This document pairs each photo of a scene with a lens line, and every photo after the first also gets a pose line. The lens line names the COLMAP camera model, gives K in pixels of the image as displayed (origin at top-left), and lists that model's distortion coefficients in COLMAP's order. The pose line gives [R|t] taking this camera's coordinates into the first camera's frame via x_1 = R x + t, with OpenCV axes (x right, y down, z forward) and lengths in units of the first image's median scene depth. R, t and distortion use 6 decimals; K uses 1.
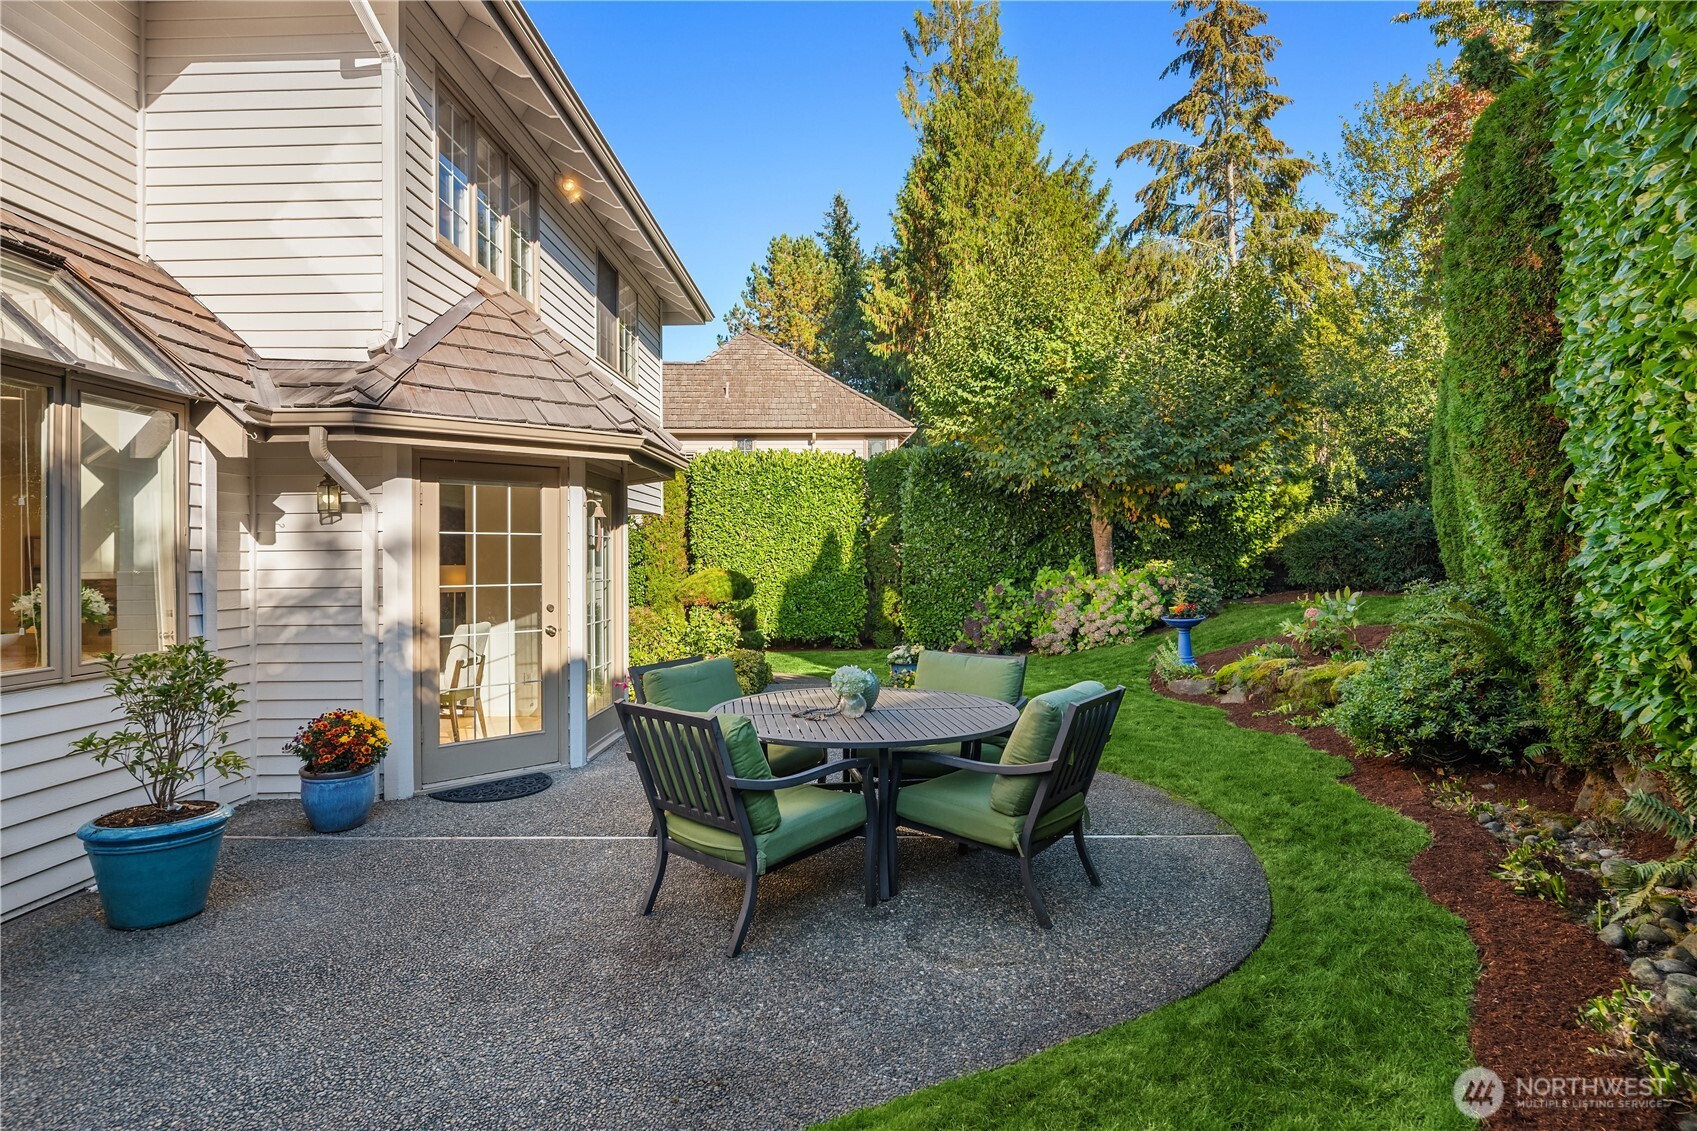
lens RADIAL K [[934.0, 0, 849.8], [0, 934.0, 563.3], [0, 0, 1]] dist [-0.002428, -0.002887]
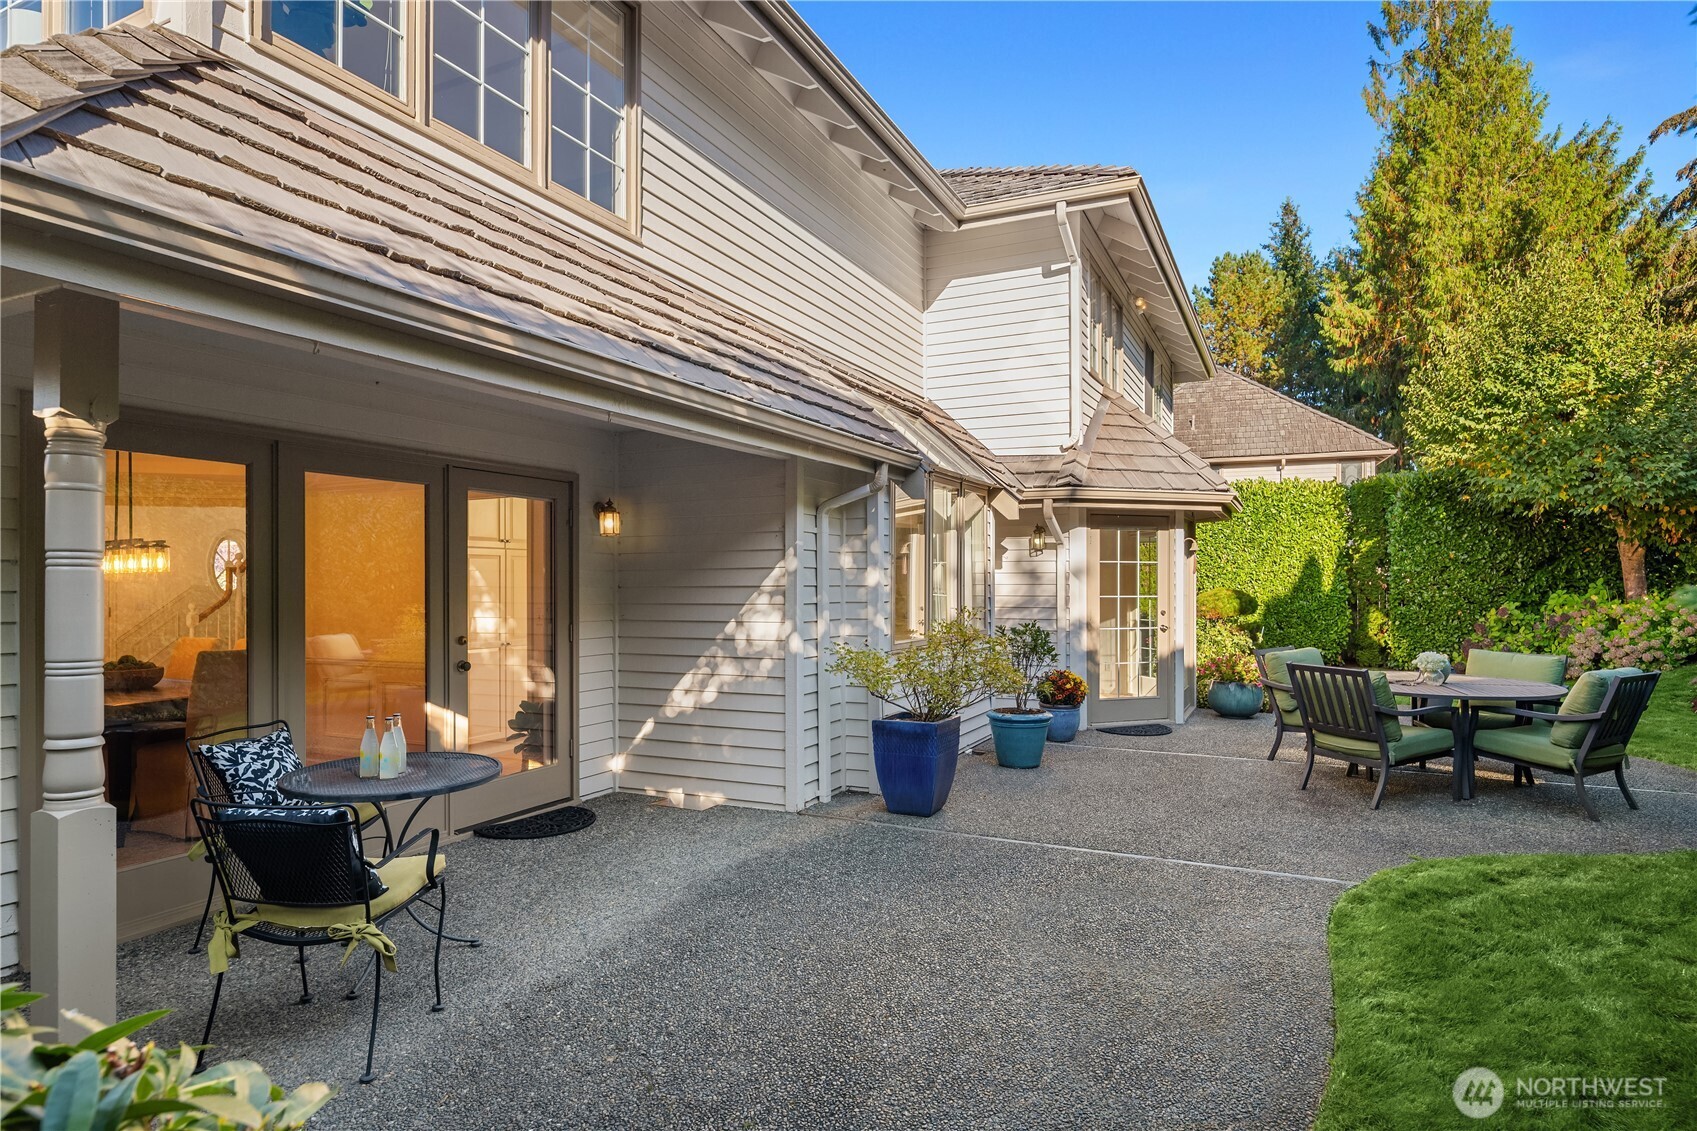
lens RADIAL K [[934.0, 0, 848.2], [0, 934.0, 575.6], [0, 0, 1]] dist [-0.002428, -0.002887]
pose [[0.908050, 0.006323, -0.418815, -0.065584], [-0.009793, 0.999933, -0.006137, 0.001443], [0.418748, 0.009675, 0.908051, -0.223991]]
